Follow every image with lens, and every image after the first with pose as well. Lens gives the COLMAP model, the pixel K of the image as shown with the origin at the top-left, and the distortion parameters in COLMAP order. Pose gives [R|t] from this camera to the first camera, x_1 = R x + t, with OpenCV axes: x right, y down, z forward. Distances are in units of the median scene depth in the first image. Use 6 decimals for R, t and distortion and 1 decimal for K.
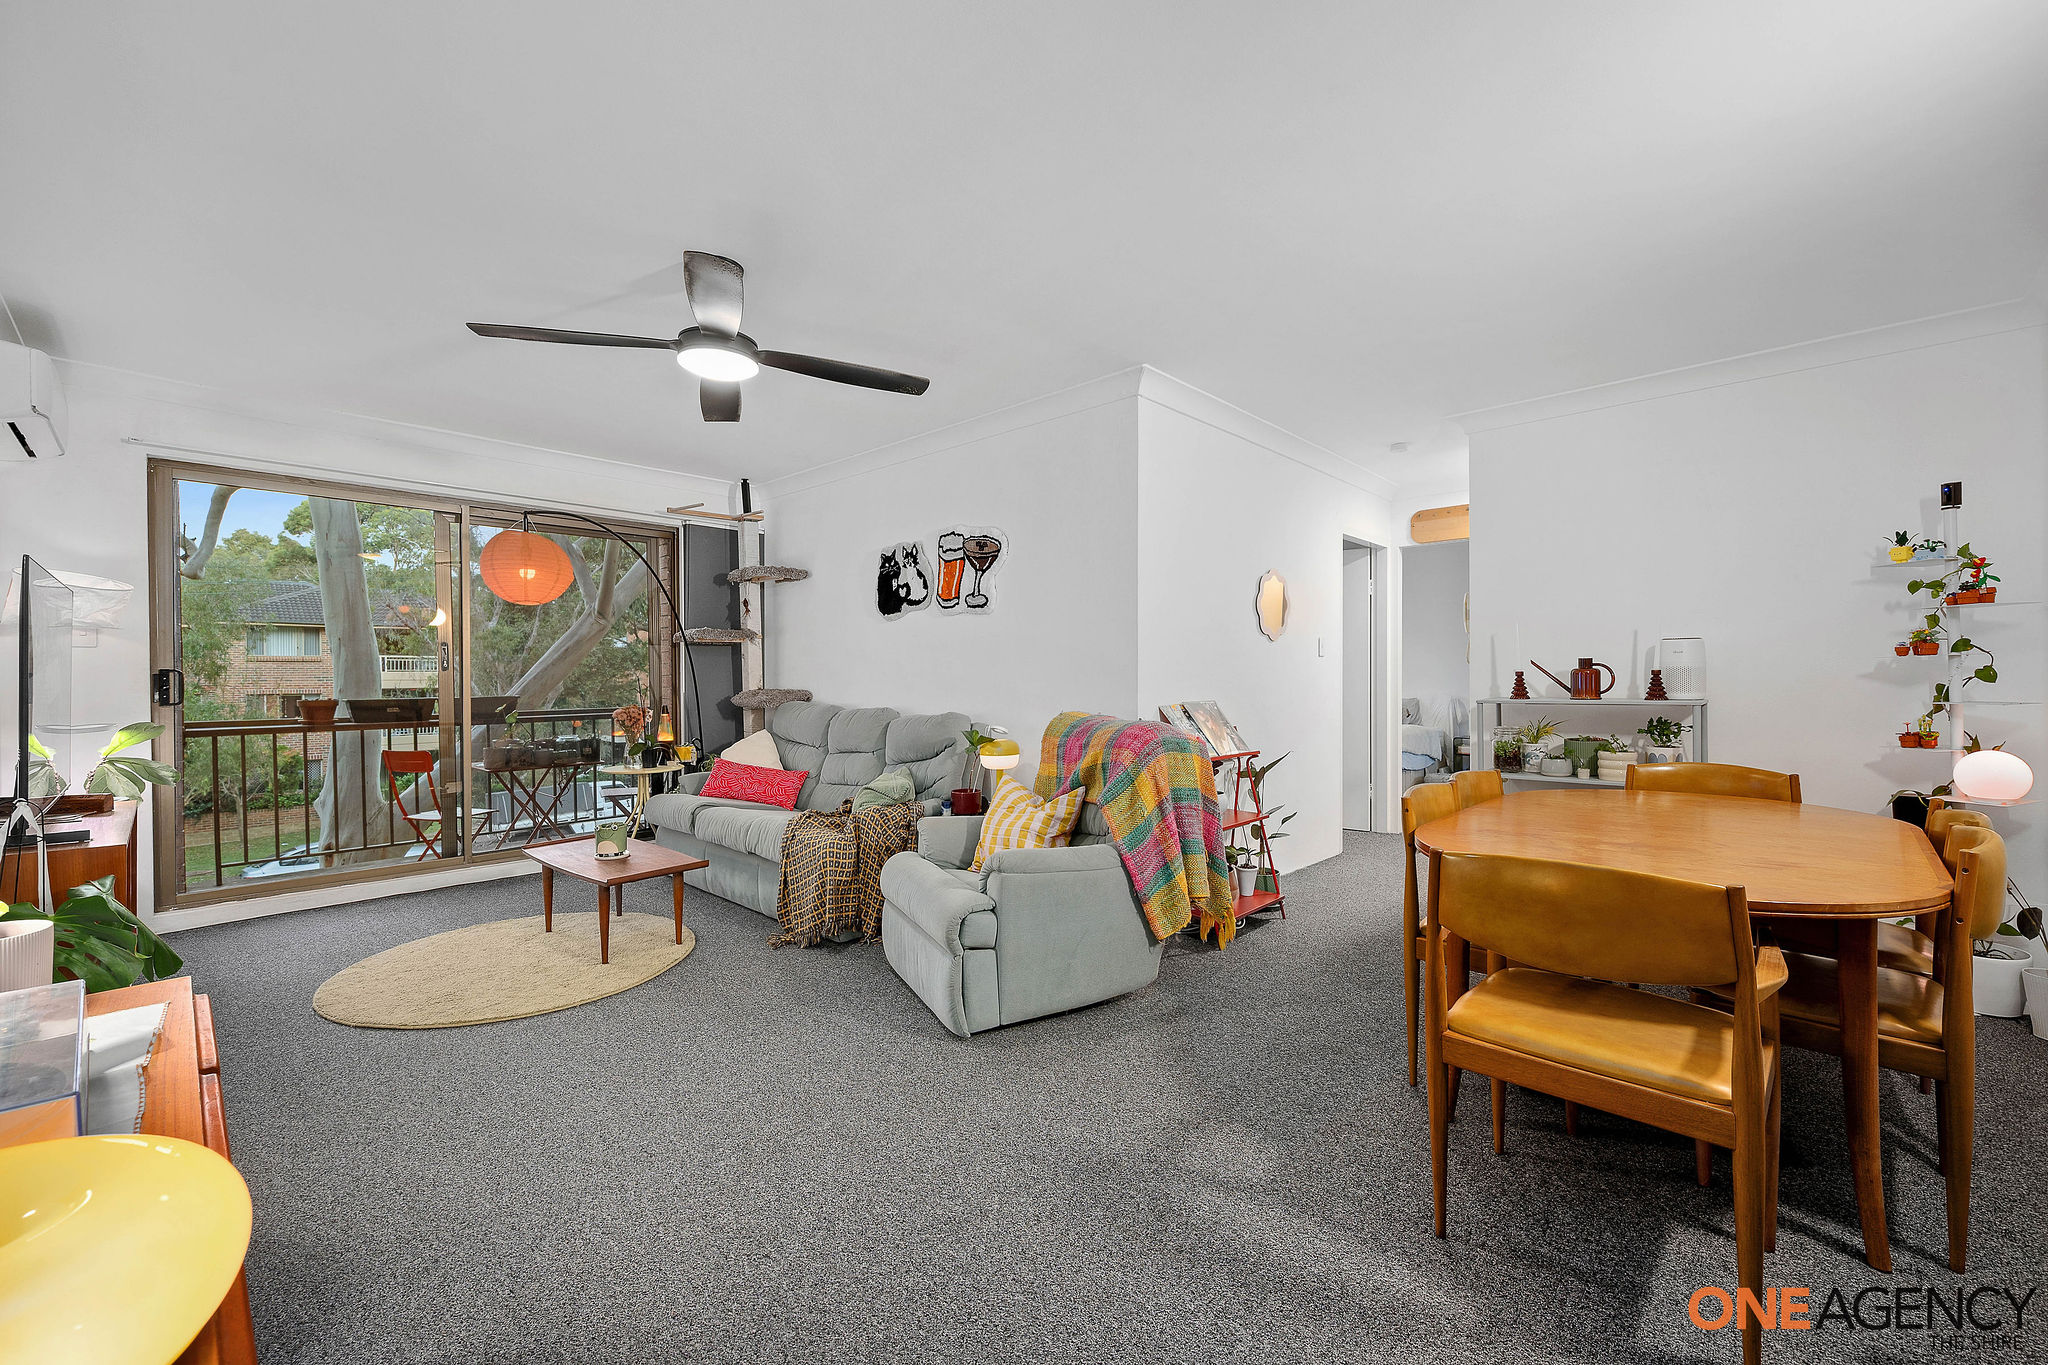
lens RADIAL K [[812.3, 0, 1021.4], [0, 812.3, 679.4], [0, 0, 1]] dist [-0.003003, 0.000058]
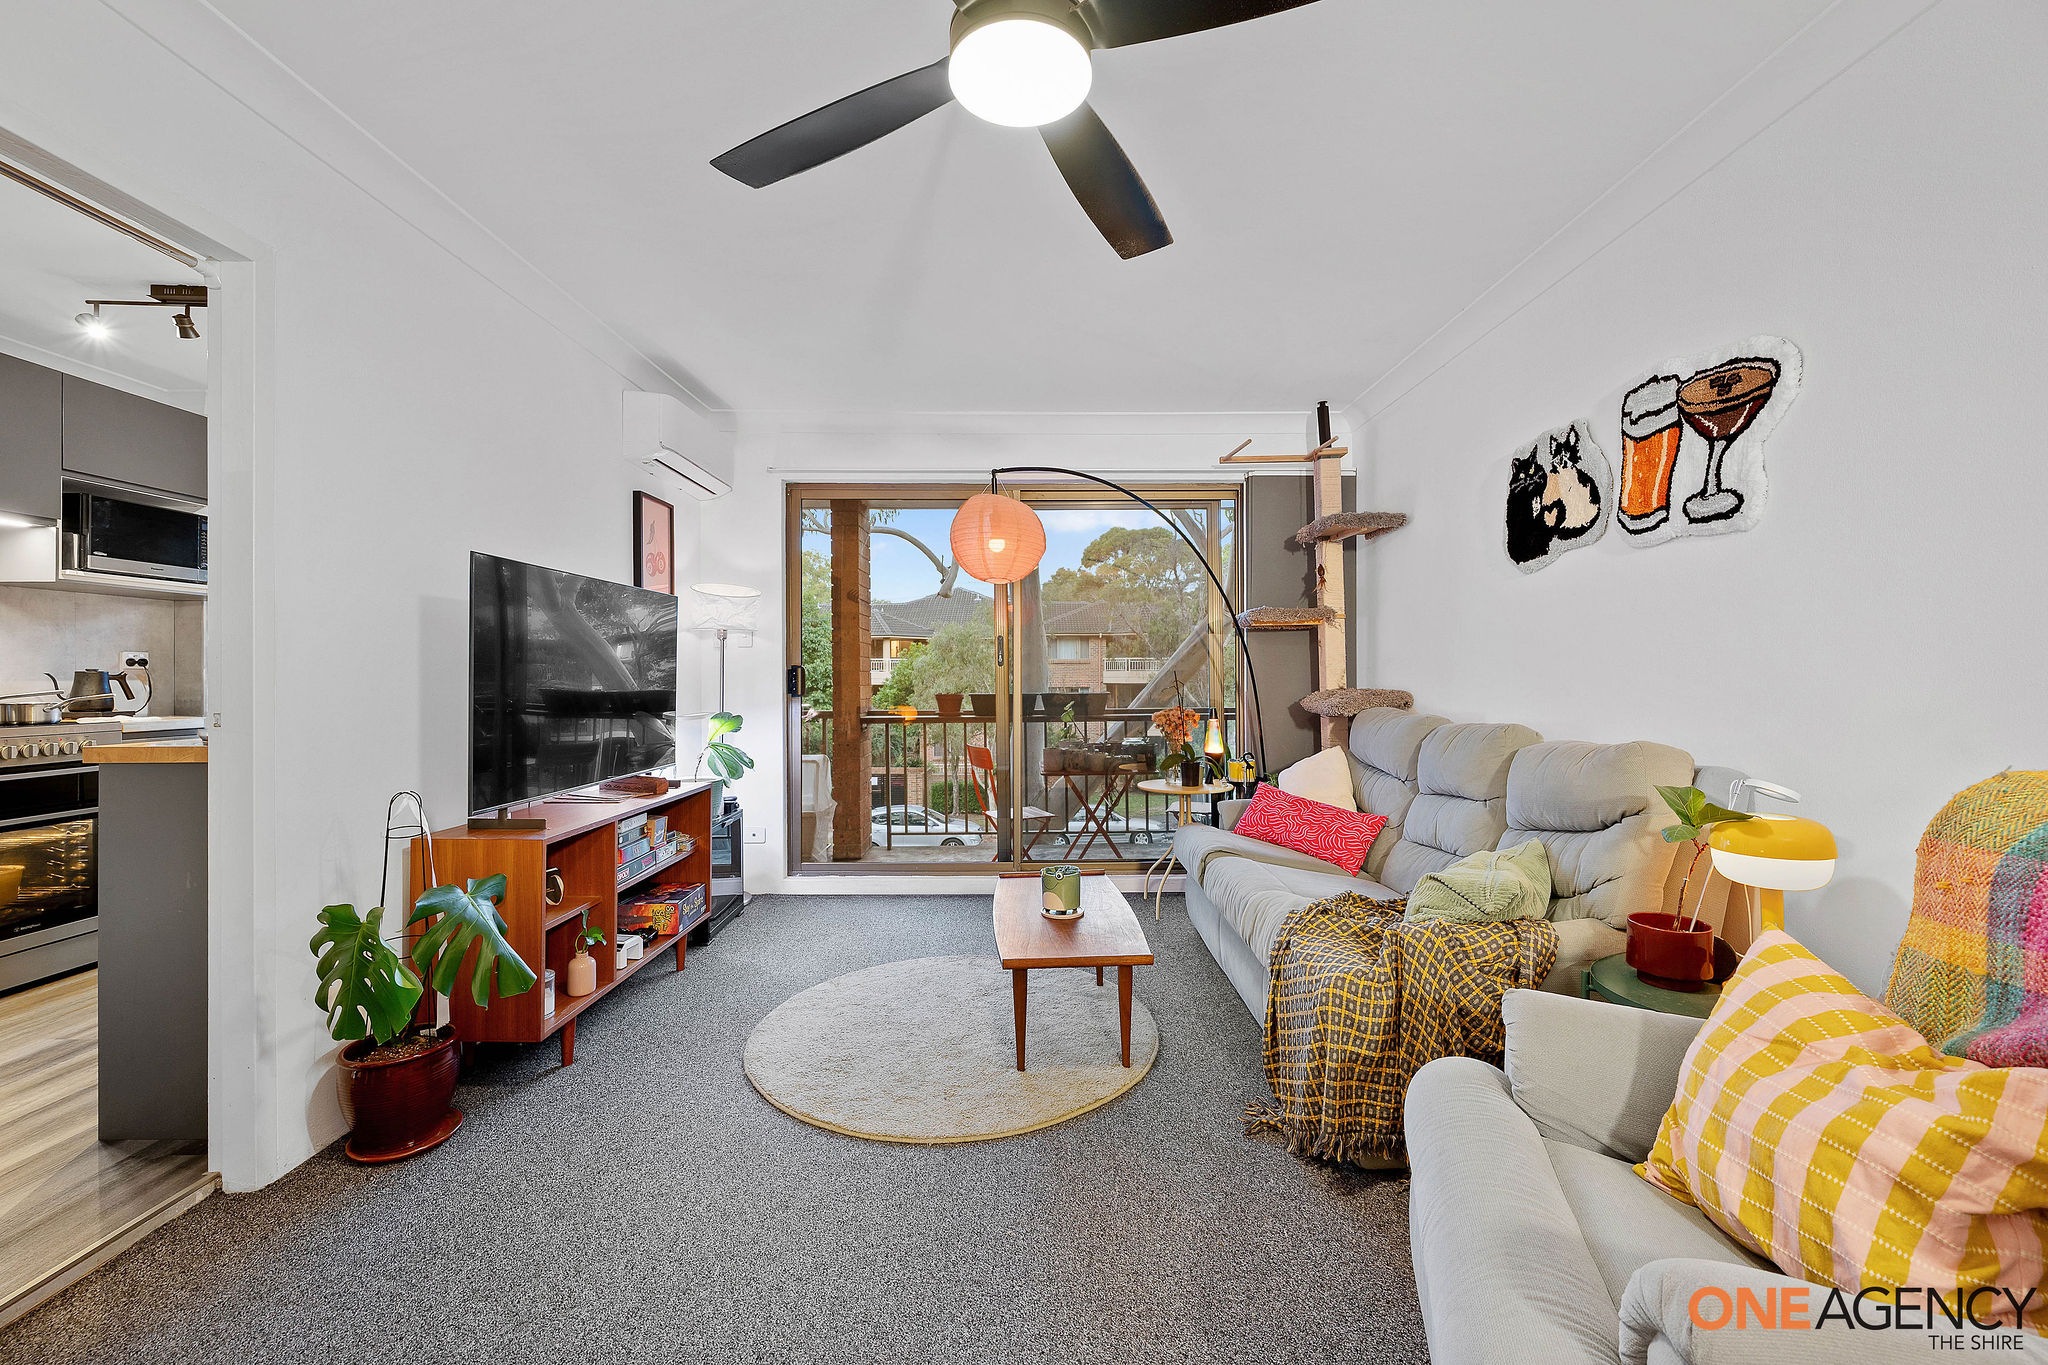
lens RADIAL K [[812.3, 0, 1036.1], [0, 812.3, 671.4], [0, 0, 1]] dist [-0.003003, 0.000058]
pose [[0.693963, -0.002801, -0.720005, 0.010673], [-0.002491, 0.999977, -0.006291, 0.002650], [0.720006, 0.006159, 0.693940, 0.416006]]
